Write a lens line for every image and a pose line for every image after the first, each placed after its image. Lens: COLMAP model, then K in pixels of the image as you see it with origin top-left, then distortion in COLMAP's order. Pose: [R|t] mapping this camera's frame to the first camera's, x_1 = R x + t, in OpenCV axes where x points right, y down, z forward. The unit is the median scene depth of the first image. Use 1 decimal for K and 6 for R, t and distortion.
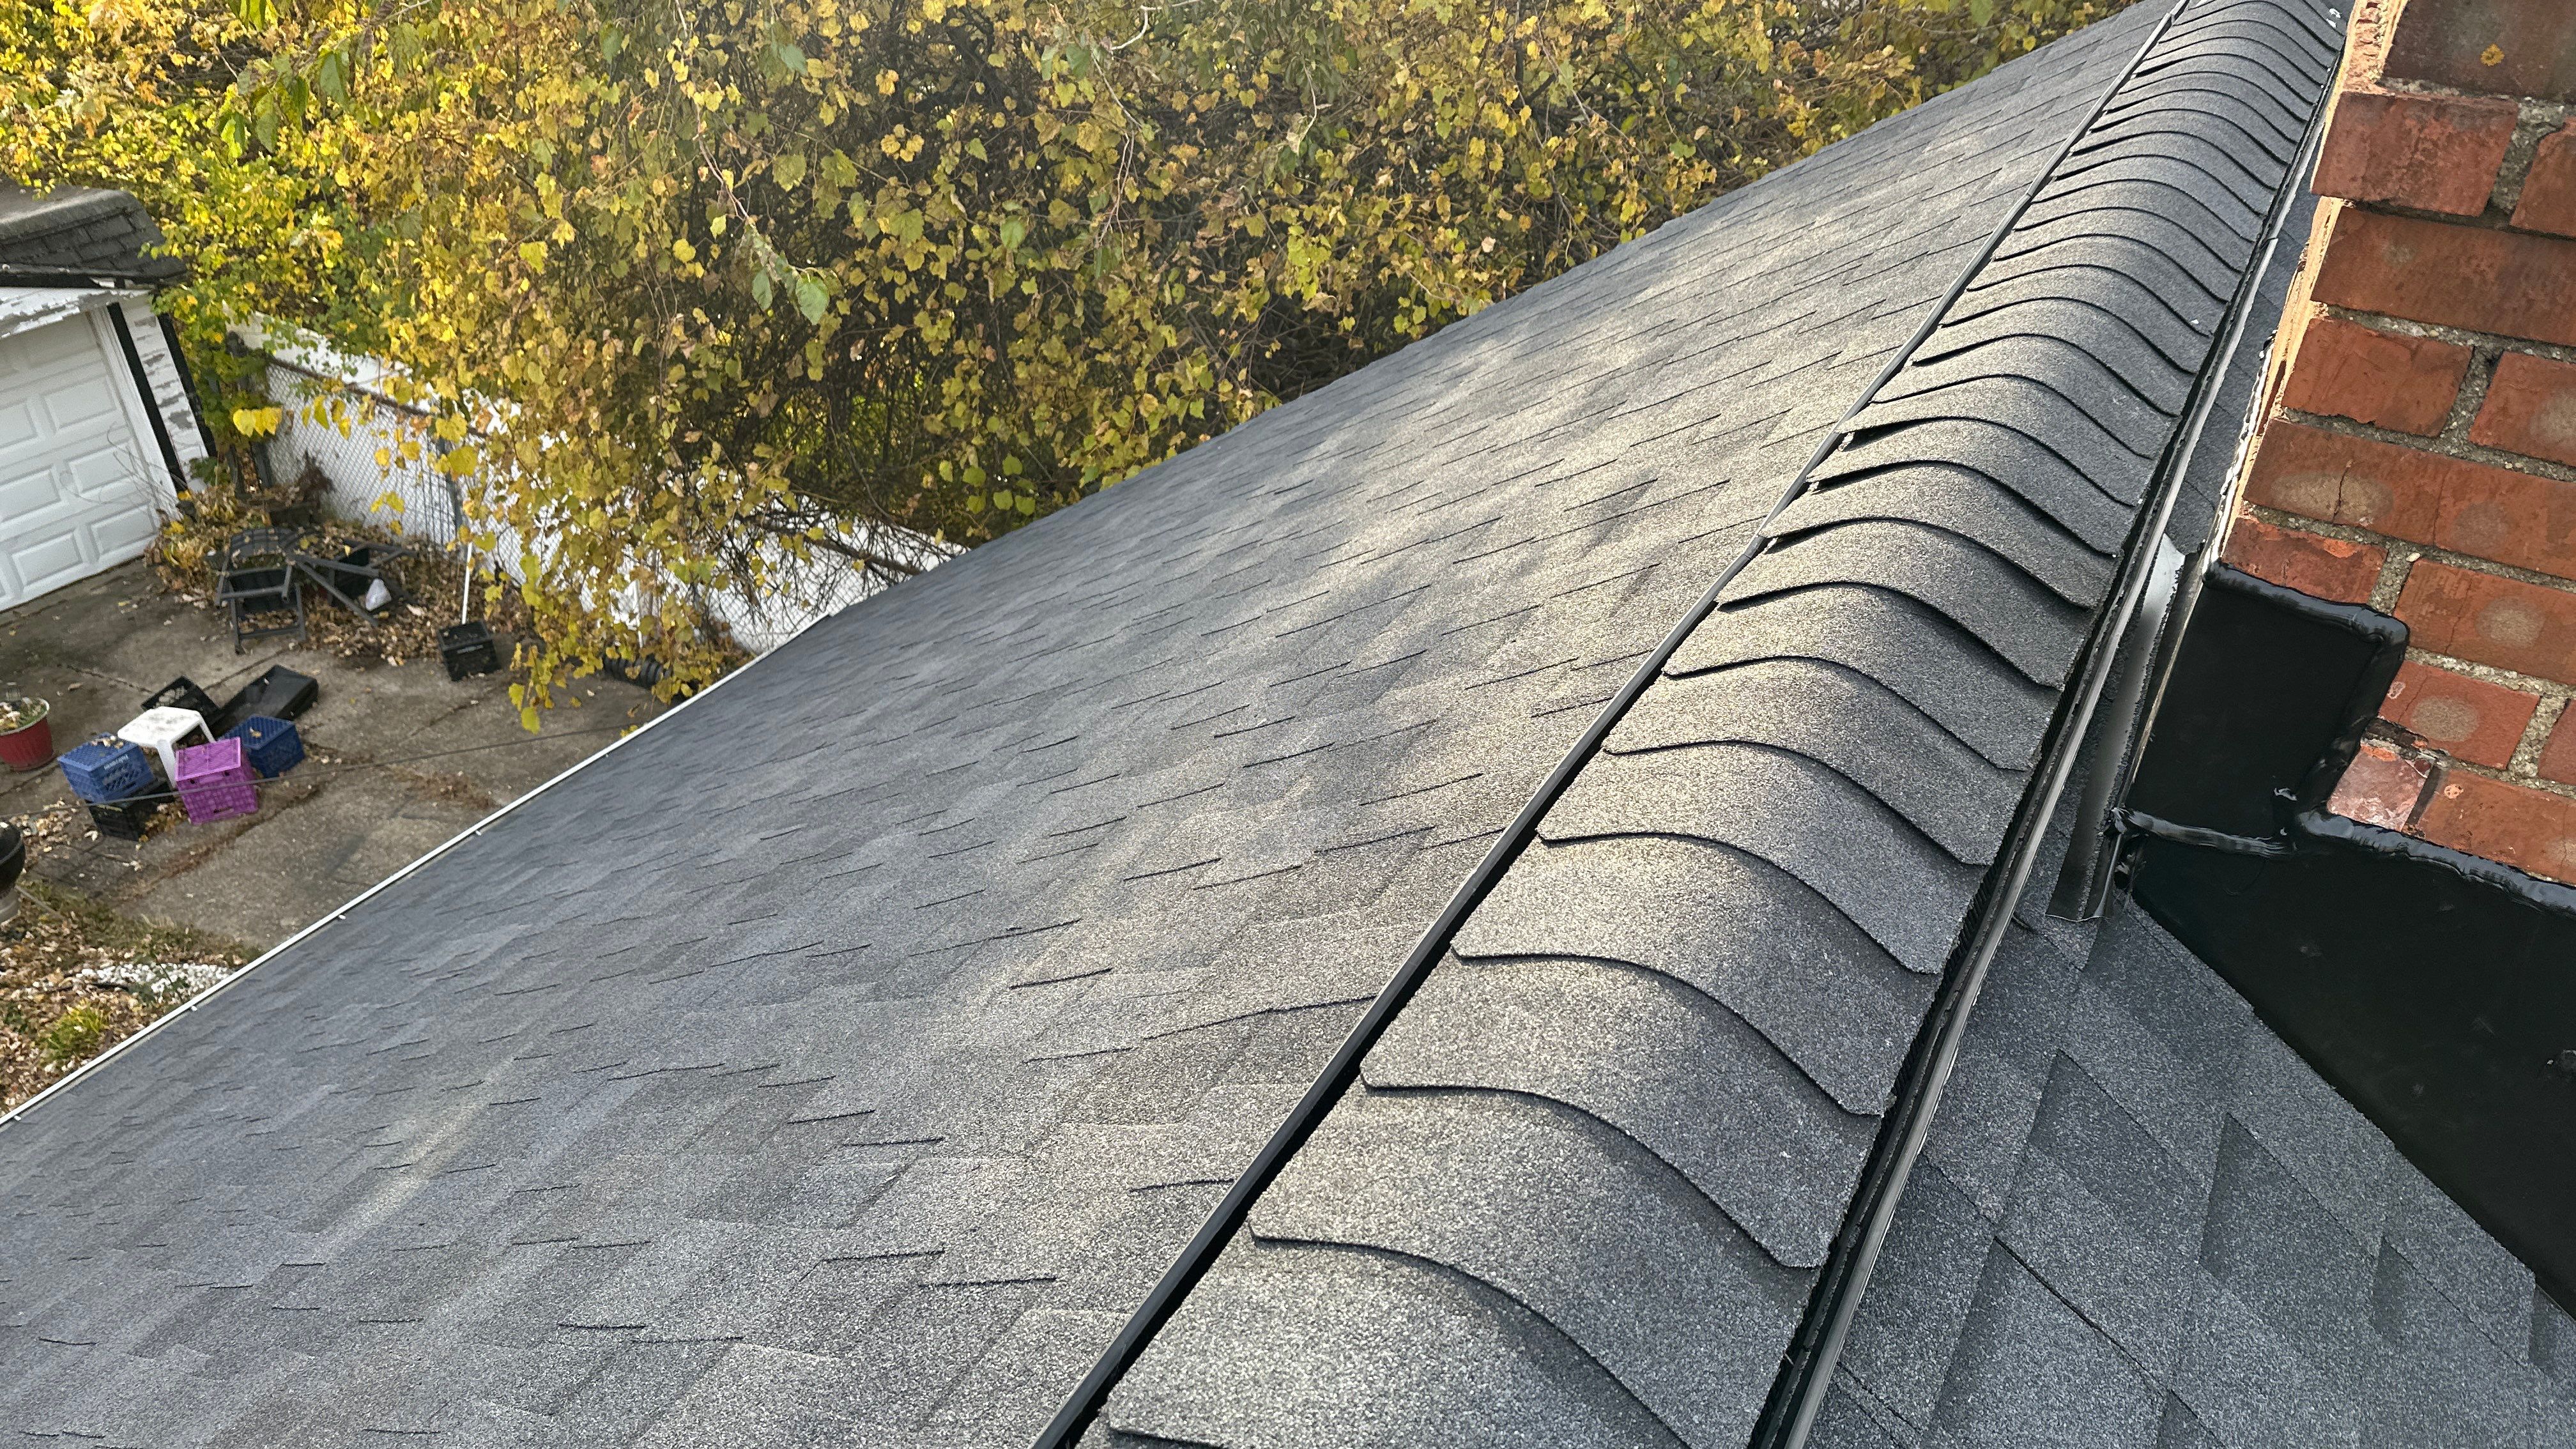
lens RADIAL K [[1745.3, 0, 1285.2], [0, 1745.3, 755.0], [0, 0, 1]] dist [-0.005771, -0.046048]
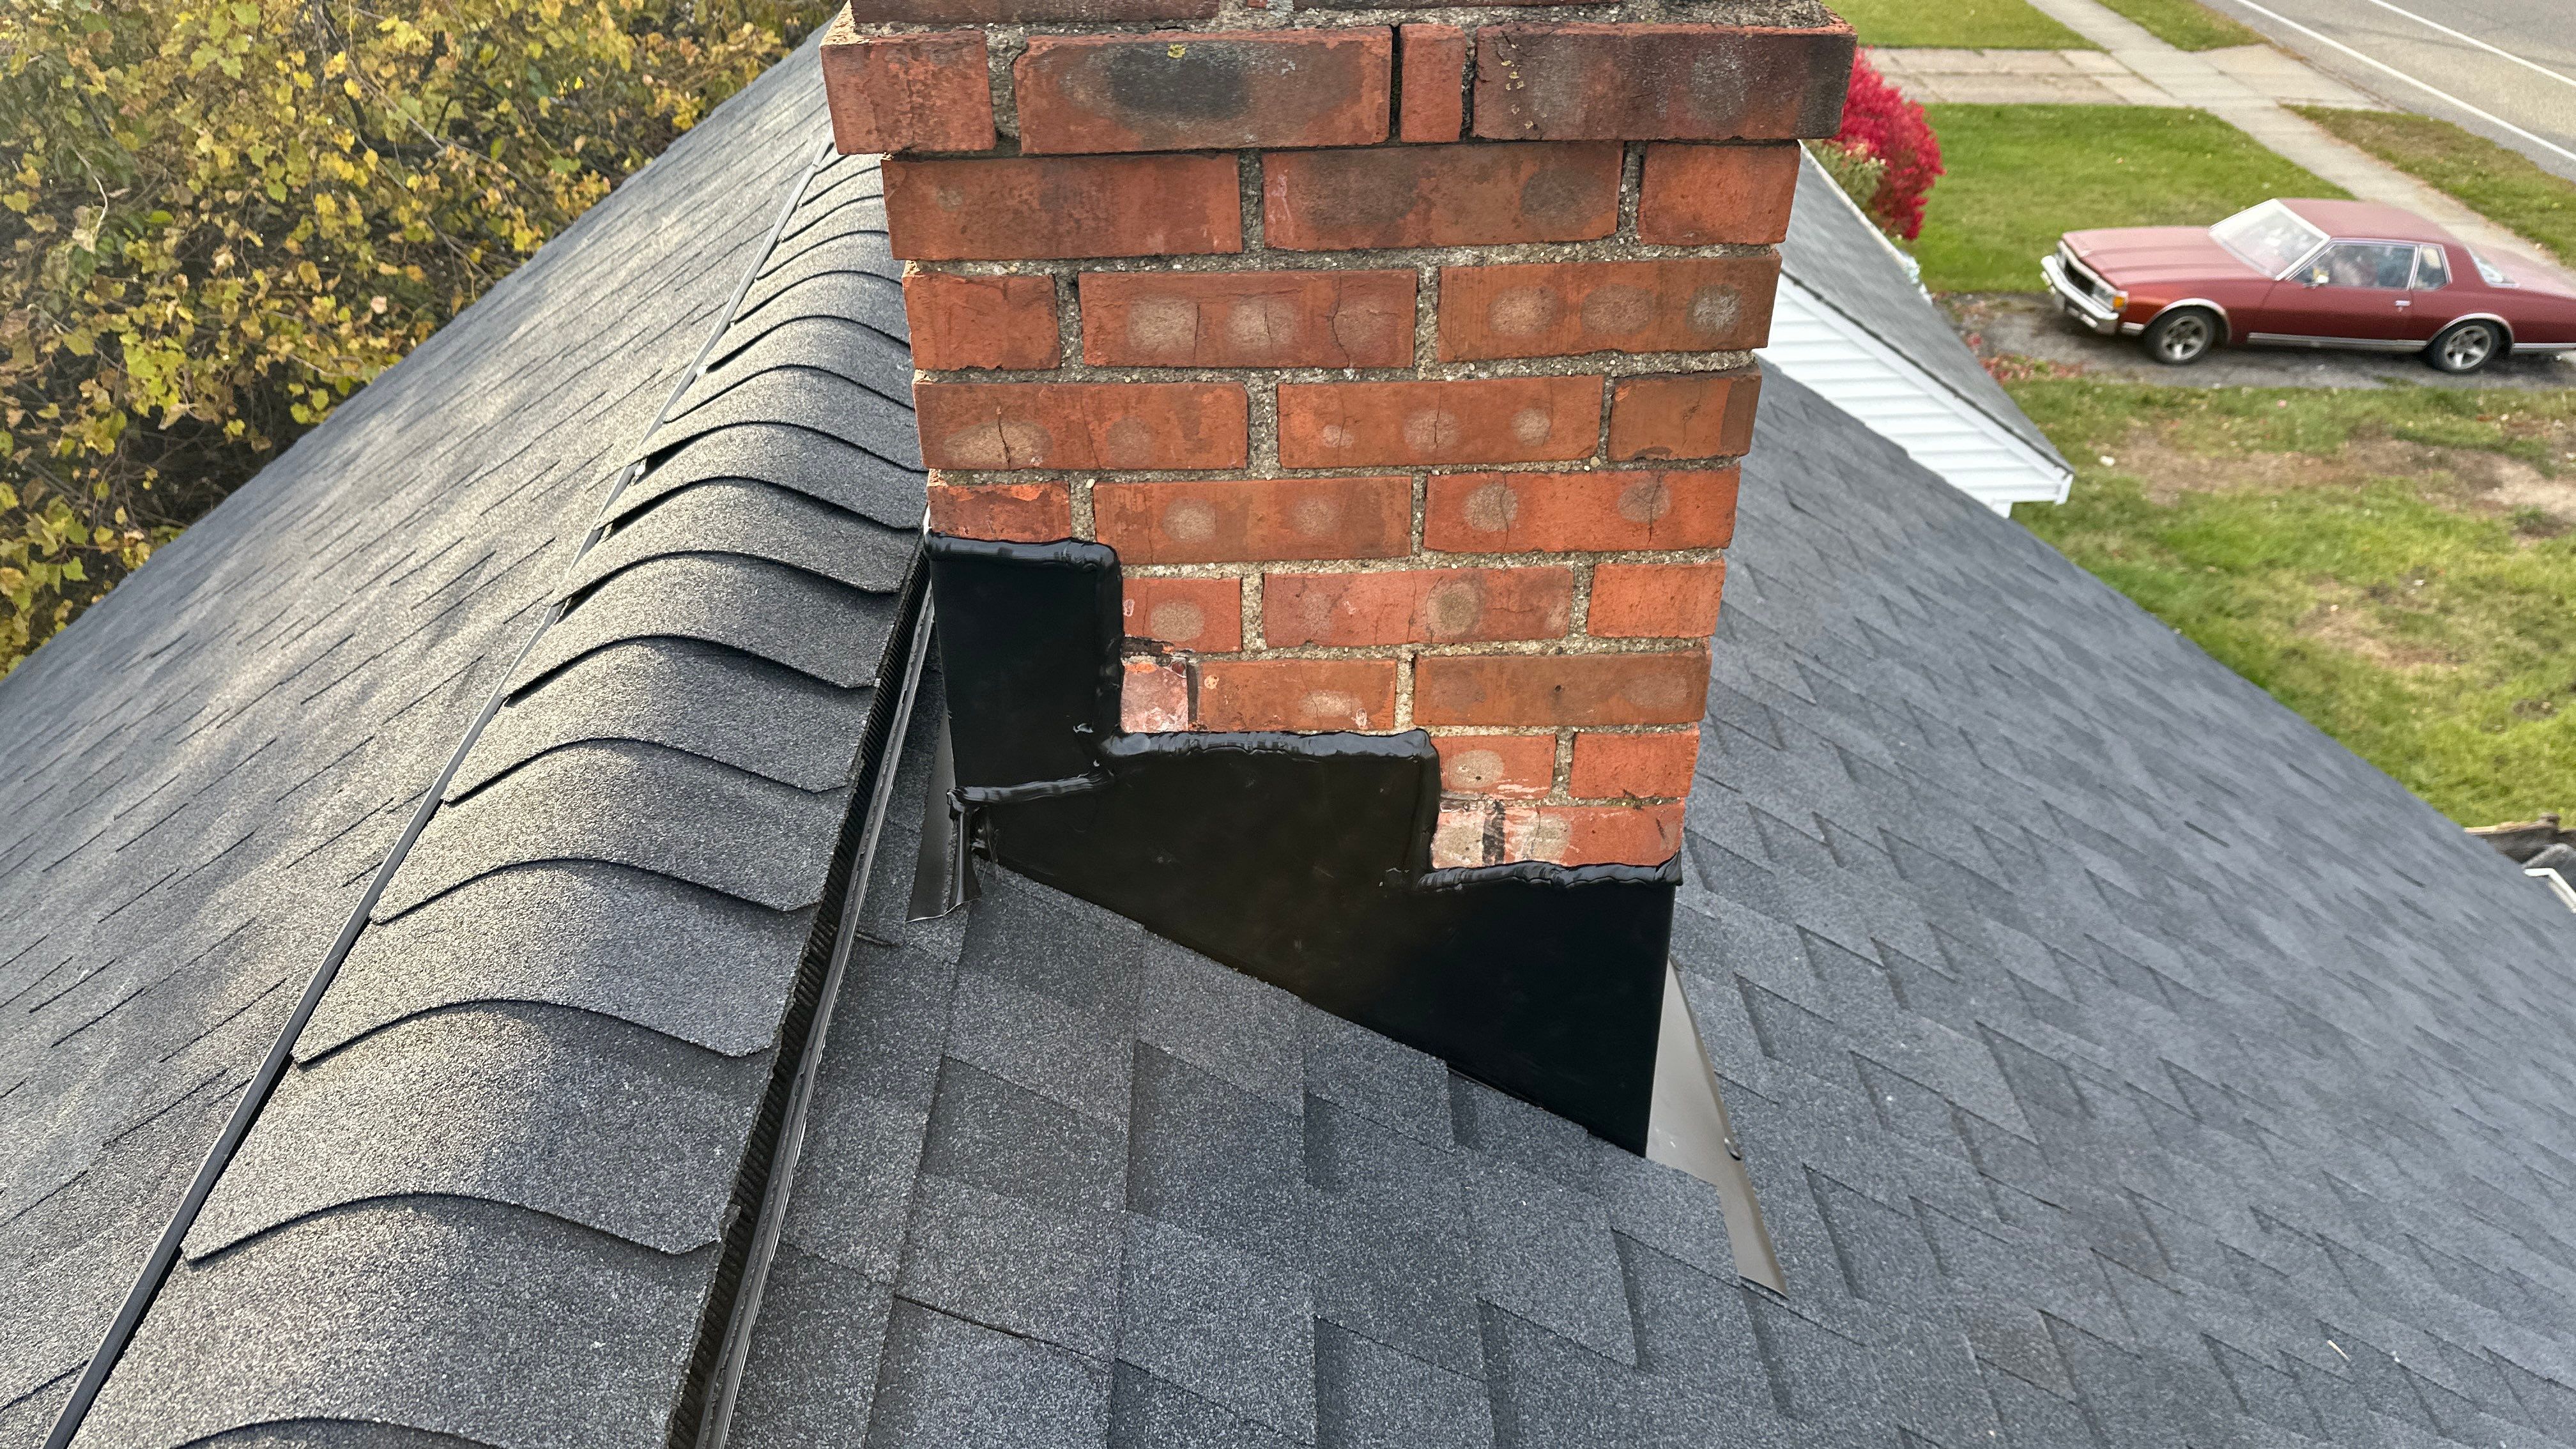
lens RADIAL K [[1769.2, 0, 1286.2], [0, 1769.2, 786.0], [0, 0, 1]] dist [0.033264, -0.104374]
pose [[0.822695, -0.322385, 0.468232, 0.168991], [0.315042, 0.944156, 0.096531, -0.008222], [-0.473204, 0.068097, 0.878317, 0.028725]]
